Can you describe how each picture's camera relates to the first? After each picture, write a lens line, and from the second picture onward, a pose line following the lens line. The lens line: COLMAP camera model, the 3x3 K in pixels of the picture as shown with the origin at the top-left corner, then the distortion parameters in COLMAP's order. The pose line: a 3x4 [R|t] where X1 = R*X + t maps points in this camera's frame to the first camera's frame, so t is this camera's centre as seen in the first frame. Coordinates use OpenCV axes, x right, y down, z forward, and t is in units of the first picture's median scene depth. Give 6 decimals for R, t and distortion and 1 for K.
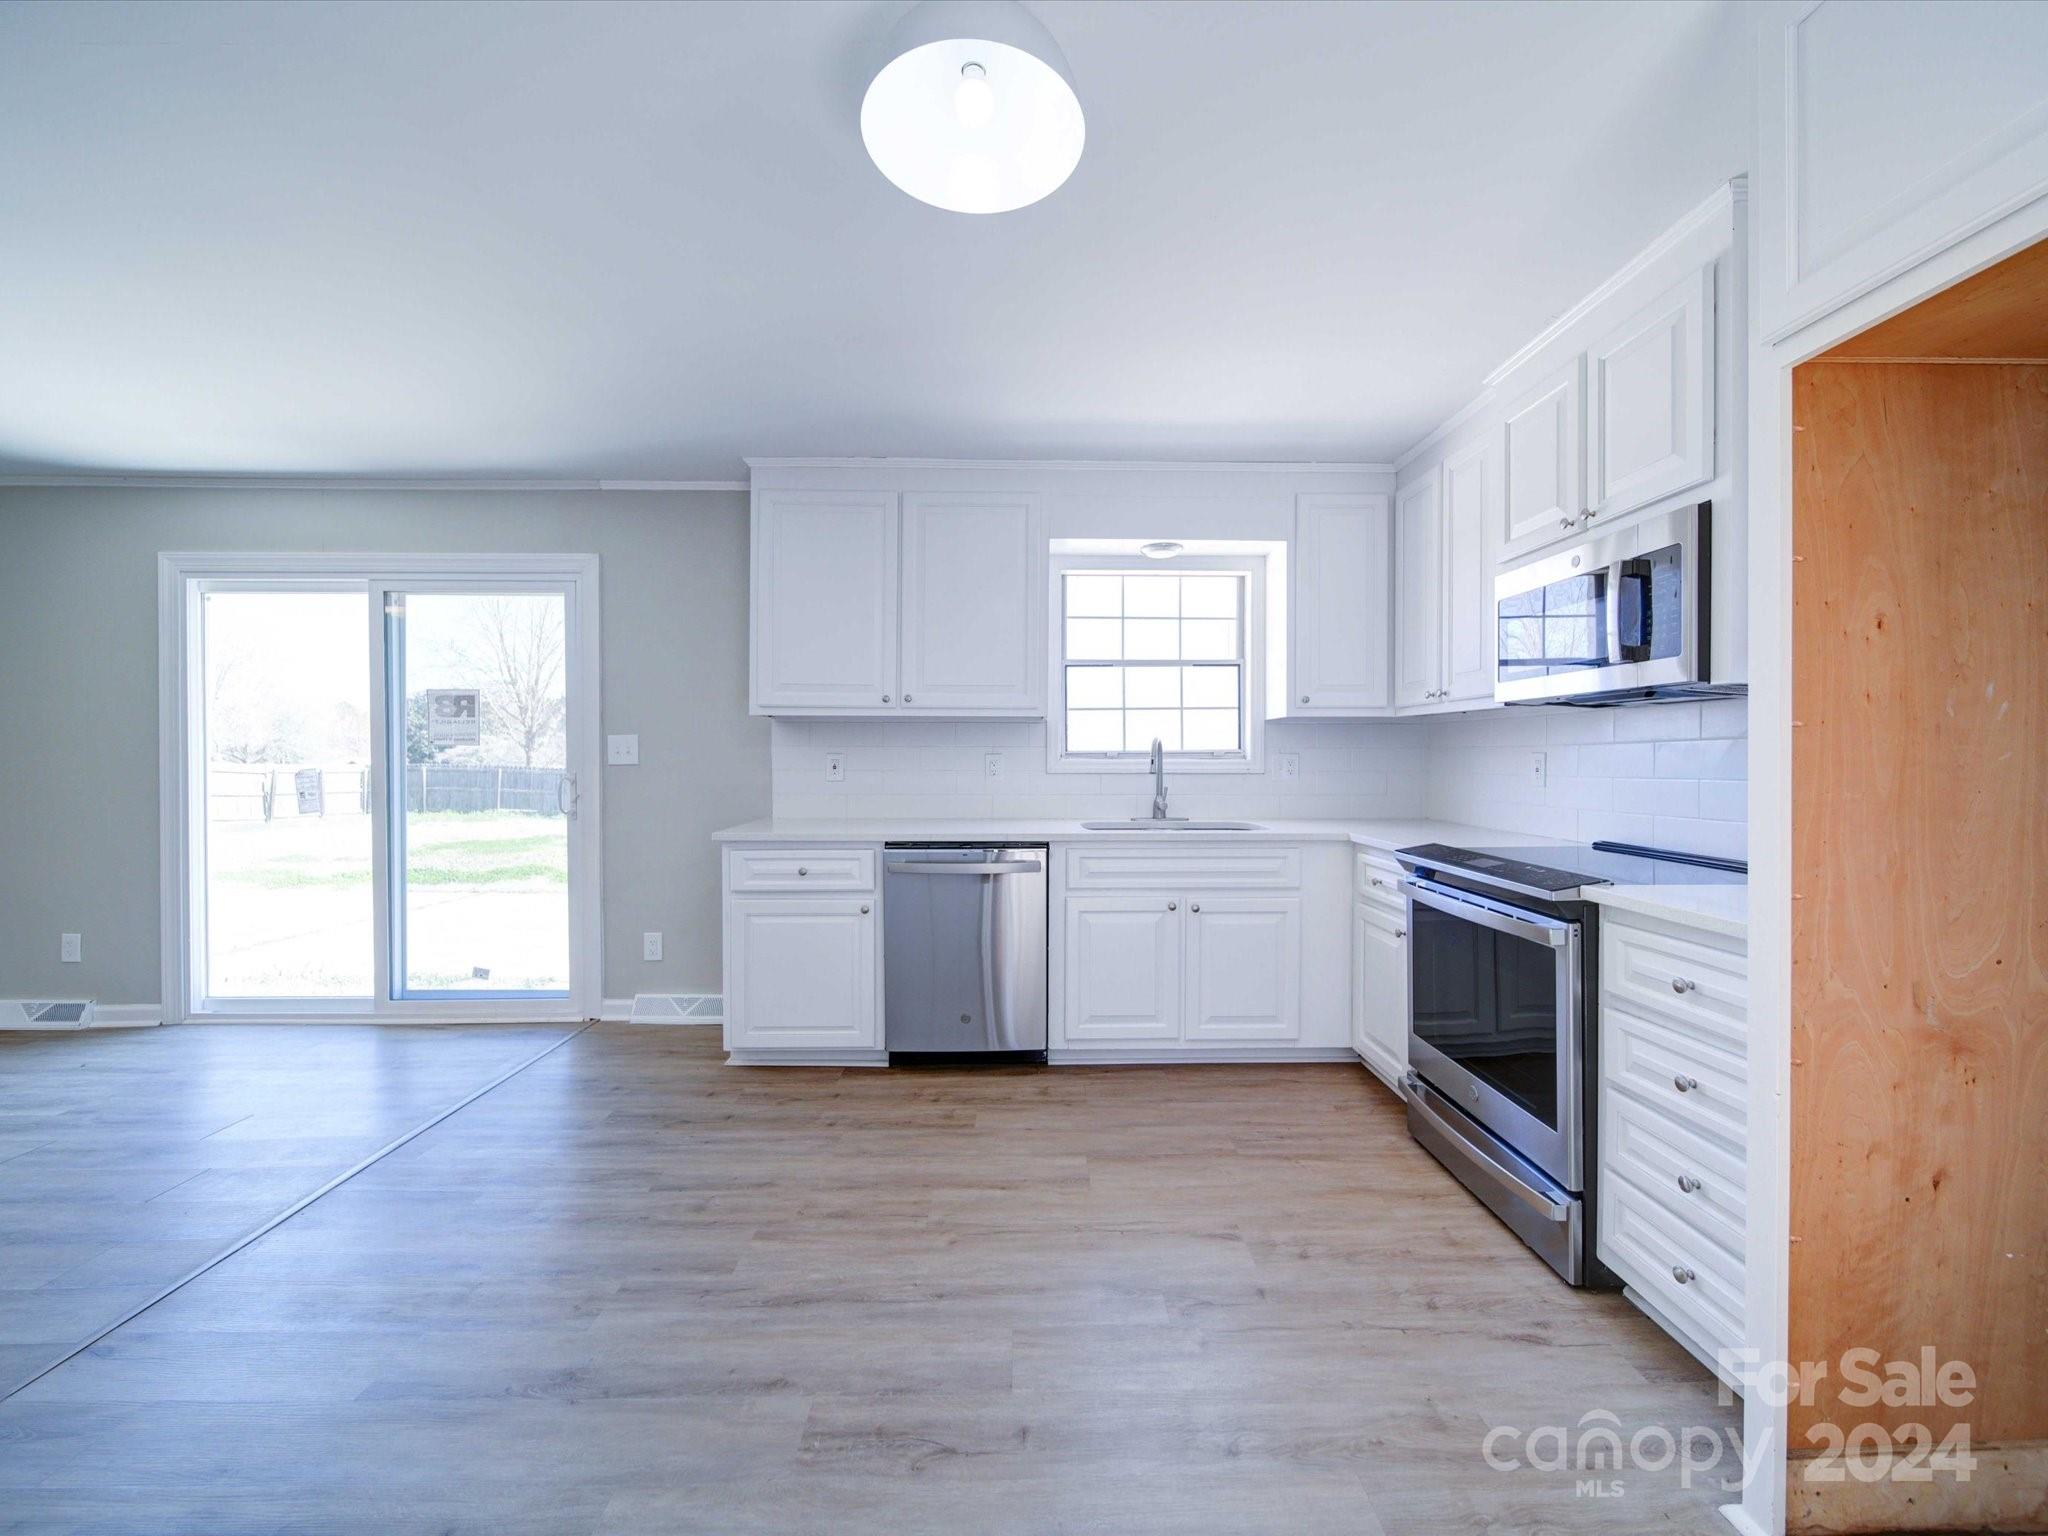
lens RADIAL K [[813.7, 0, 1033.3], [0, 813.7, 763.4], [0, 0, 1]] dist [0.000986, -0.001271]
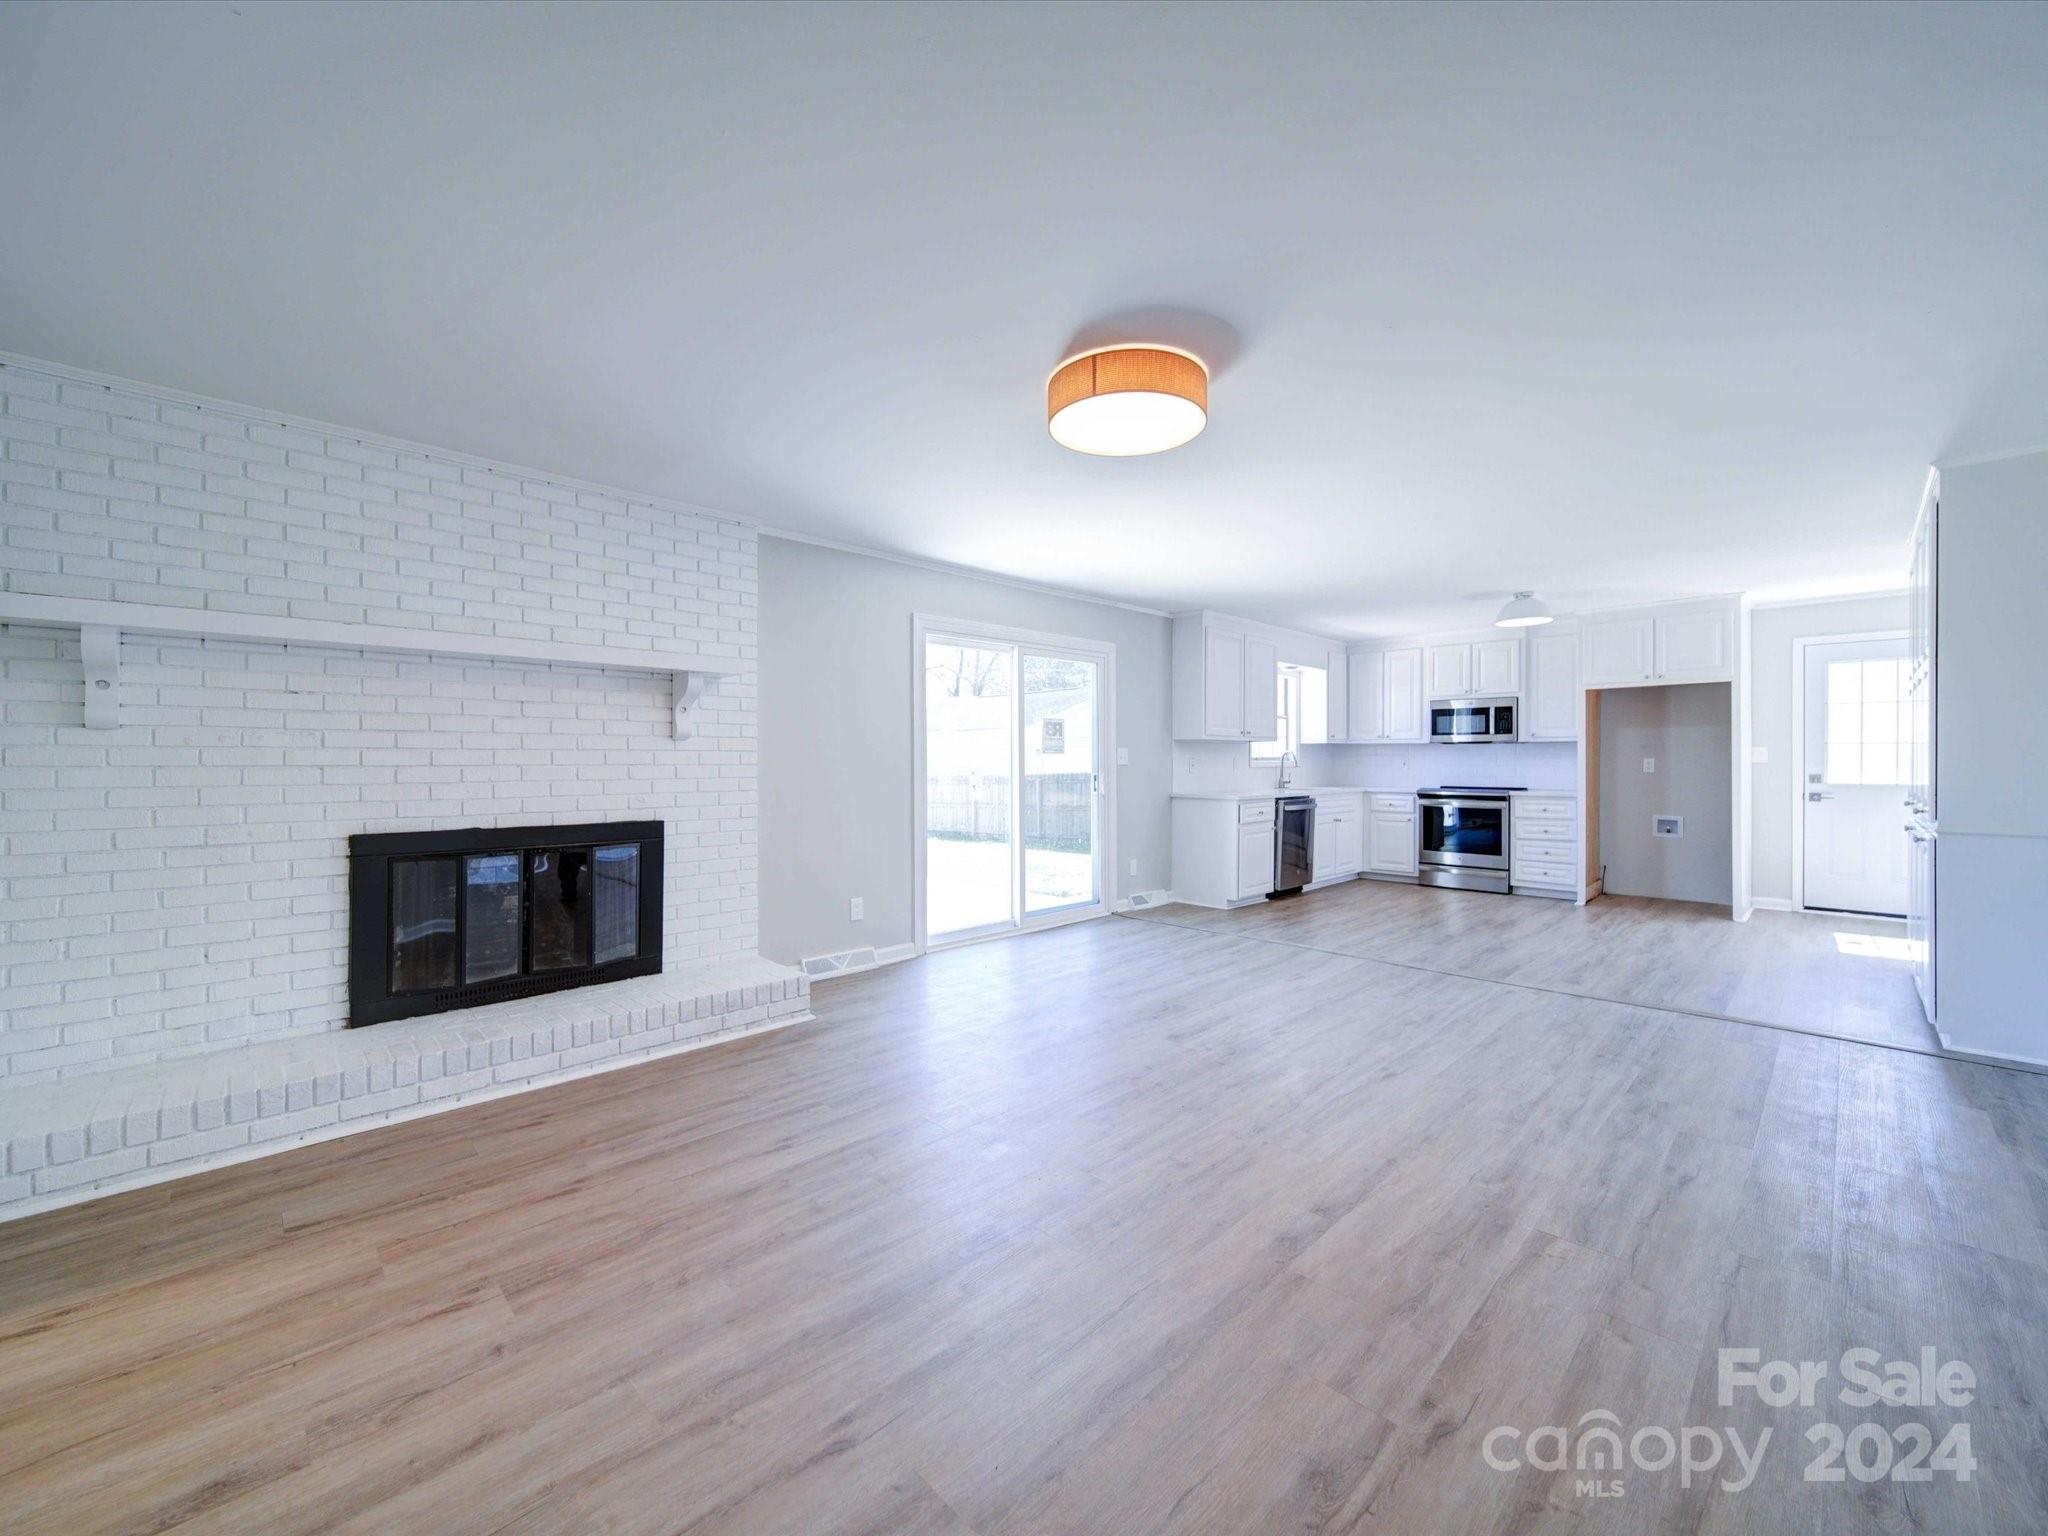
lens RADIAL K [[813.7, 0, 1033.3], [0, 813.7, 763.4], [0, 0, 1]] dist [0.000986, -0.001271]
pose [[0.720954, -0.005263, 0.692963, -1.993326], [0.007865, 0.999969, -0.000588, -0.002502], [-0.692939, 0.005874, 0.720973, -0.138061]]
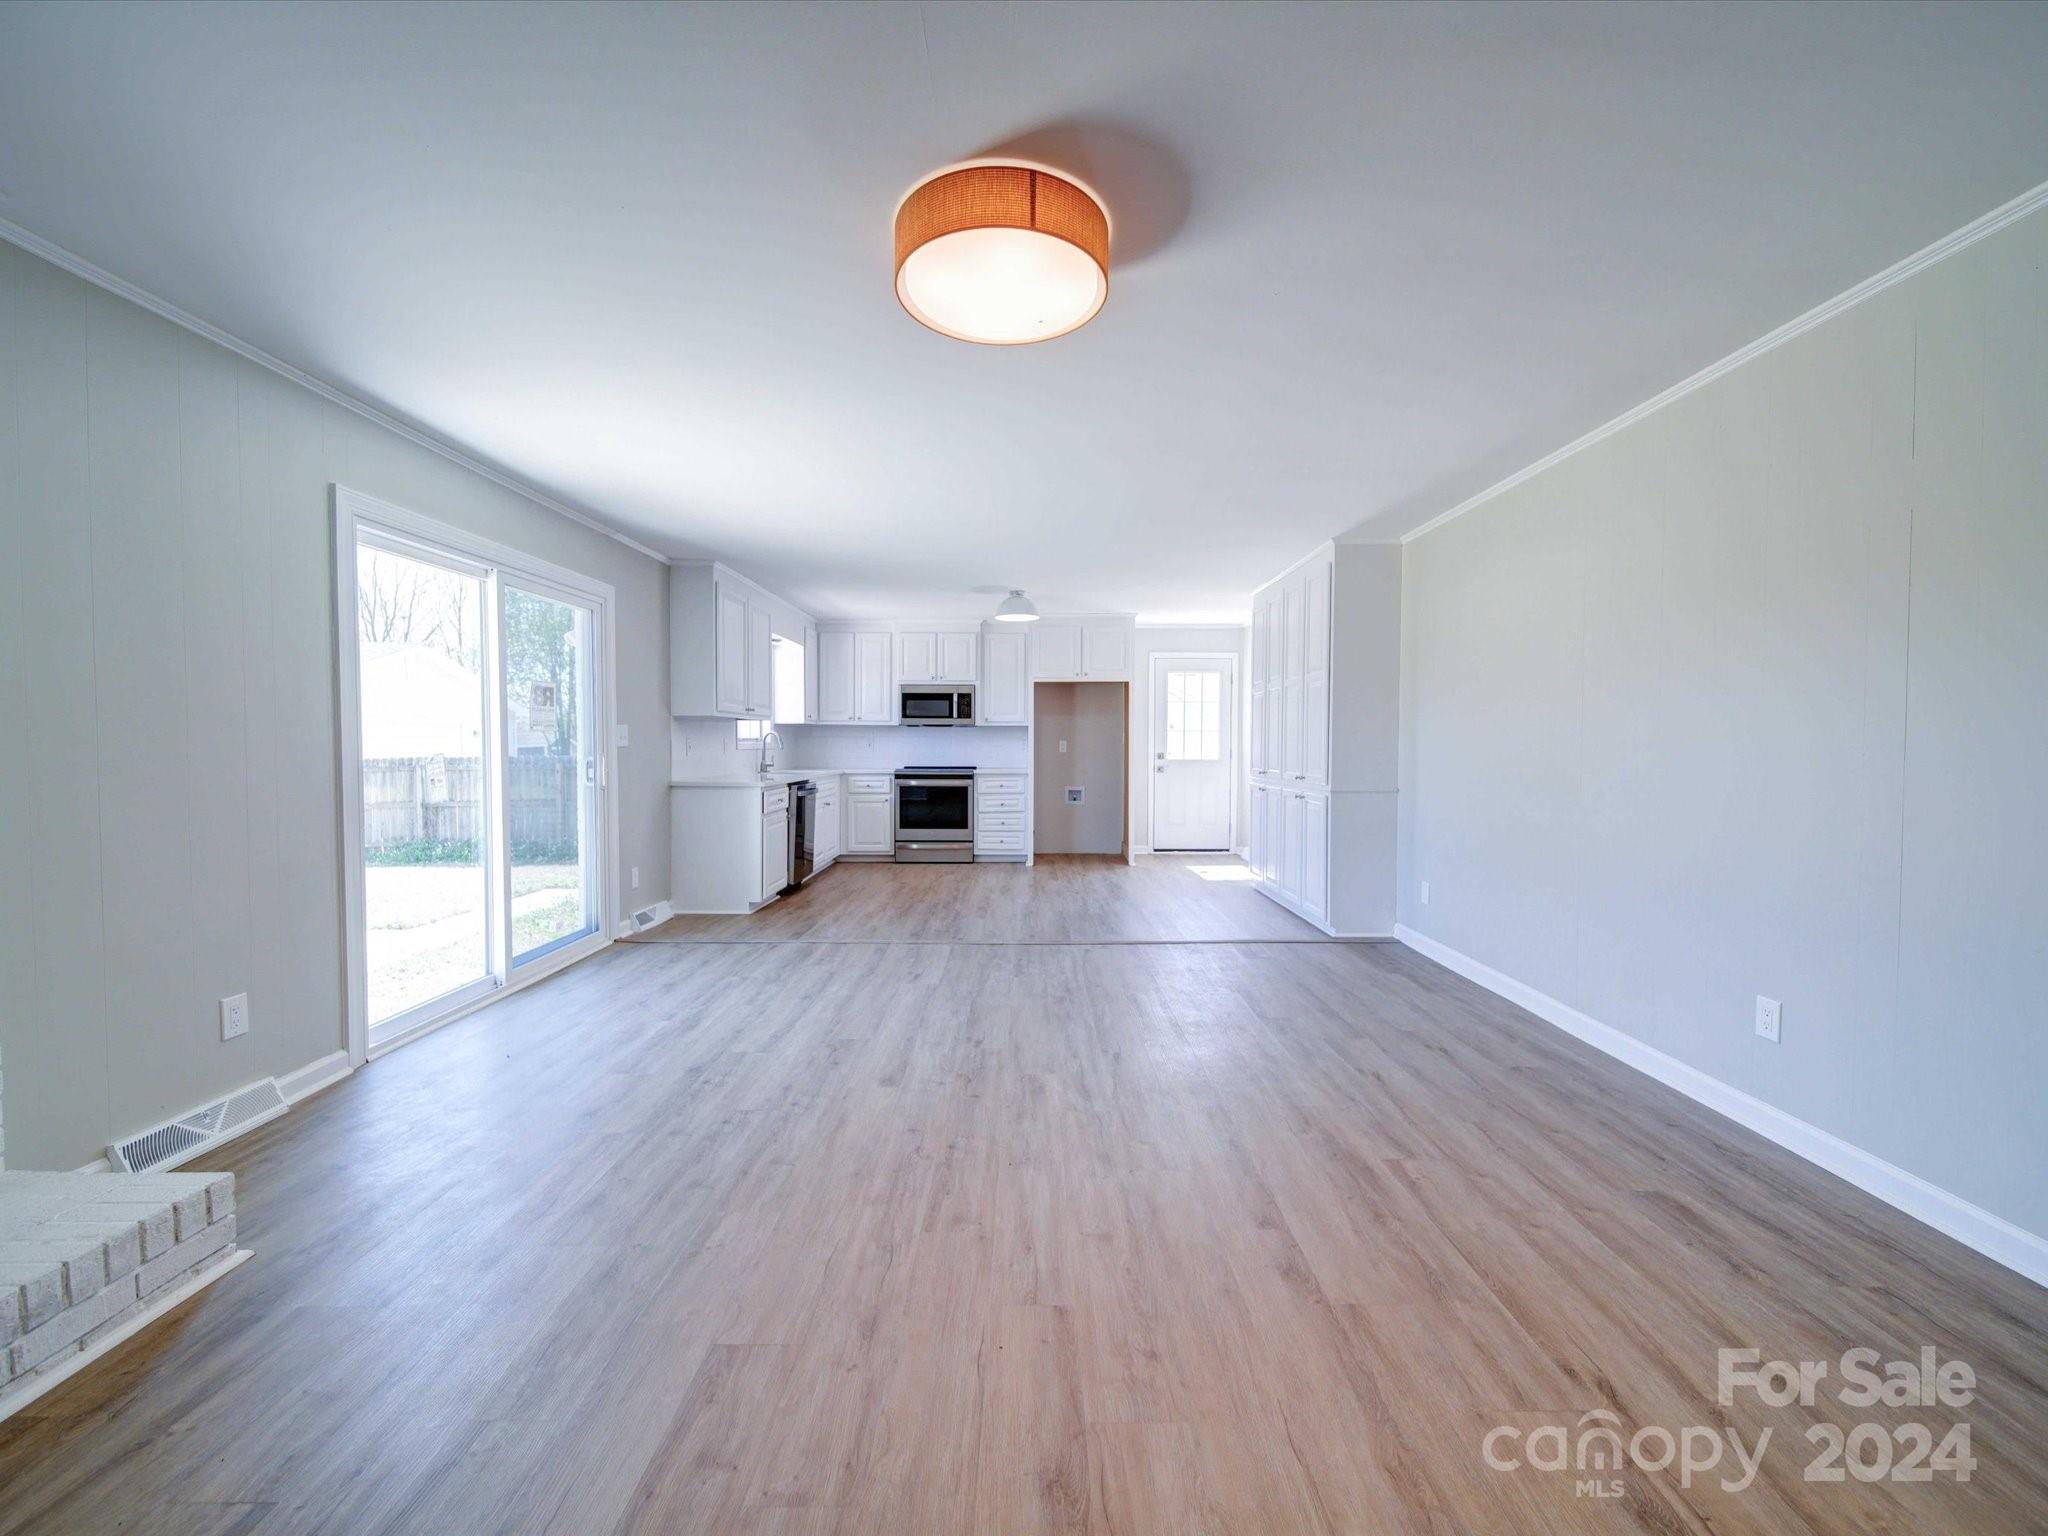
lens RADIAL K [[813.7, 0, 1033.3], [0, 813.7, 763.4], [0, 0, 1]] dist [0.000986, -0.001271]
pose [[0.011847, -0.027234, 0.999559, -1.977964], [0.005805, 0.999614, 0.027167, -0.003613], [-0.999913, 0.005480, 0.012000, 0.328324]]
